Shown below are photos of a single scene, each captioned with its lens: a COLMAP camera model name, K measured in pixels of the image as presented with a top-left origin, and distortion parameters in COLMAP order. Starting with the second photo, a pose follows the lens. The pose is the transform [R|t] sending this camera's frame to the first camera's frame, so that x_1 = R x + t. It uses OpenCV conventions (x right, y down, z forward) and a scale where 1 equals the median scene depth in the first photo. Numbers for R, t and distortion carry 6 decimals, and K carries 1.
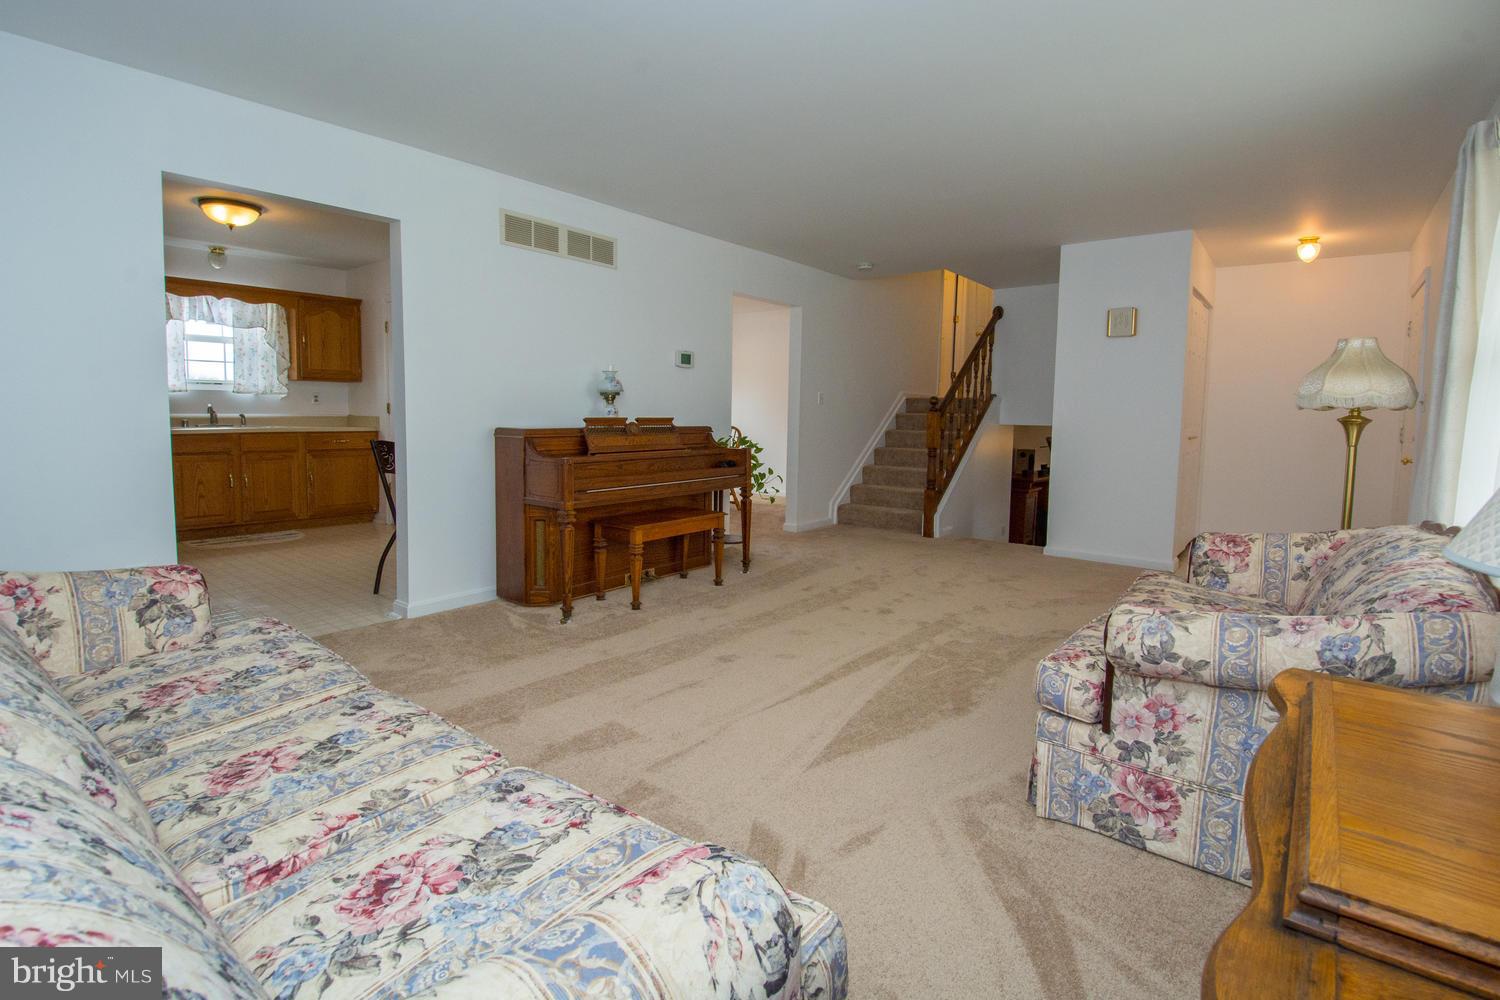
lens RADIAL K [[724.3, 0, 829.2], [0, 724.3, 460.7], [0, 0, 1]] dist [0.000910, -0.007551]
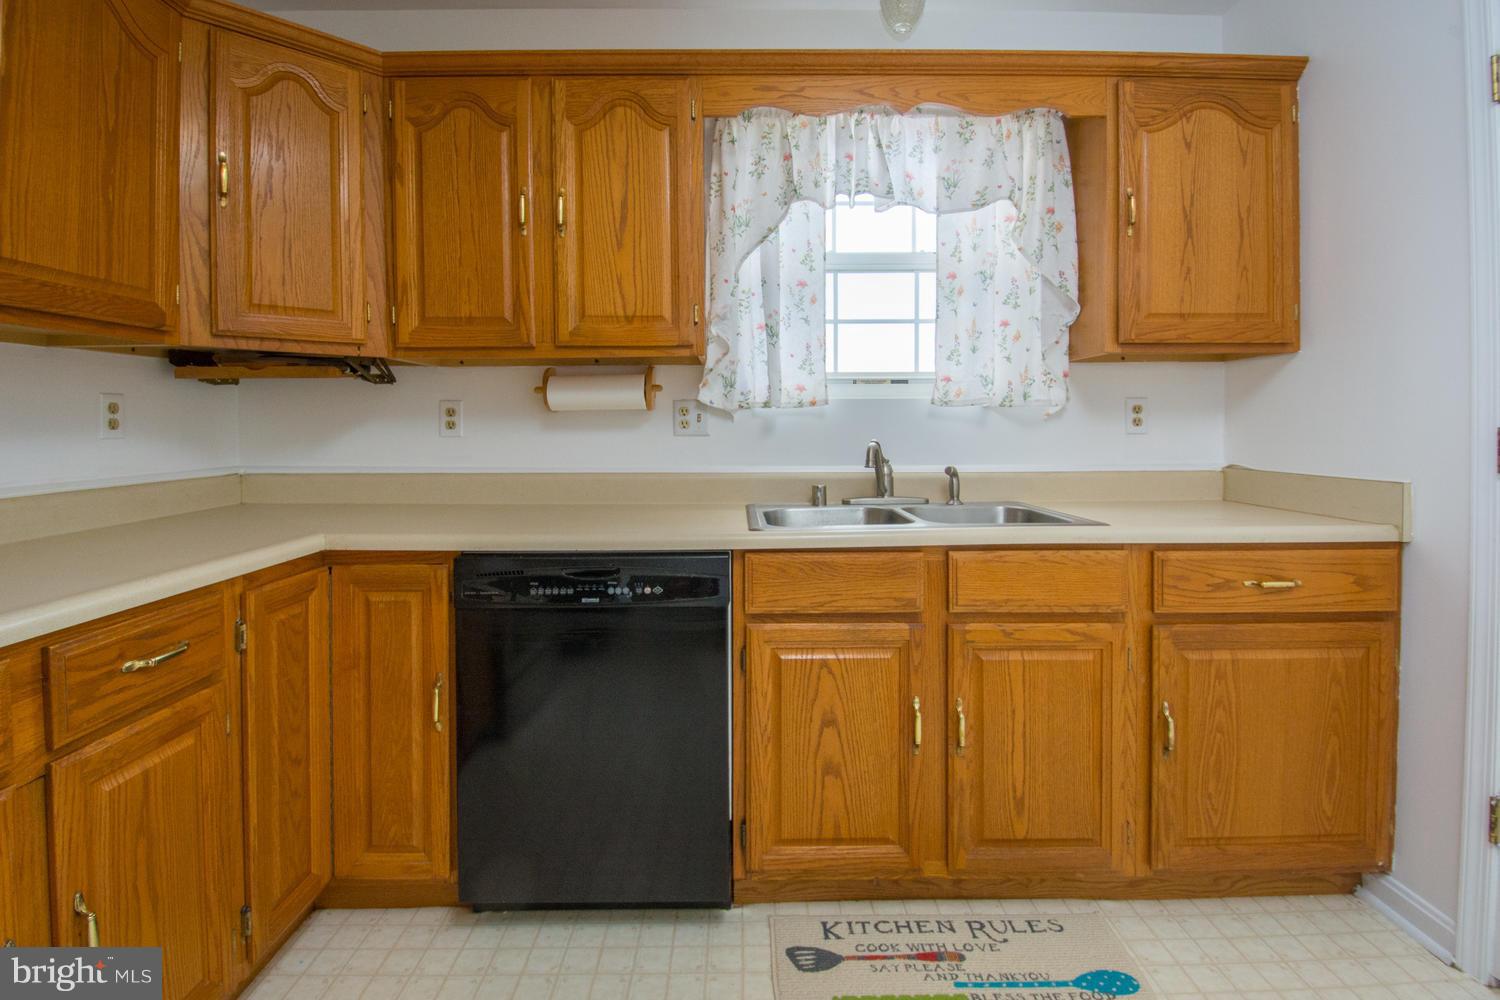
lens RADIAL K [[724.3, 0, 774.7], [0, 724.3, 433.5], [0, 0, 1]] dist [0.000910, -0.007551]
pose [[0.614230, -0.009803, -0.789066, -0.595160], [-0.036680, 0.998487, -0.040957, -0.063088], [0.788274, 0.054100, 0.612941, 0.724833]]
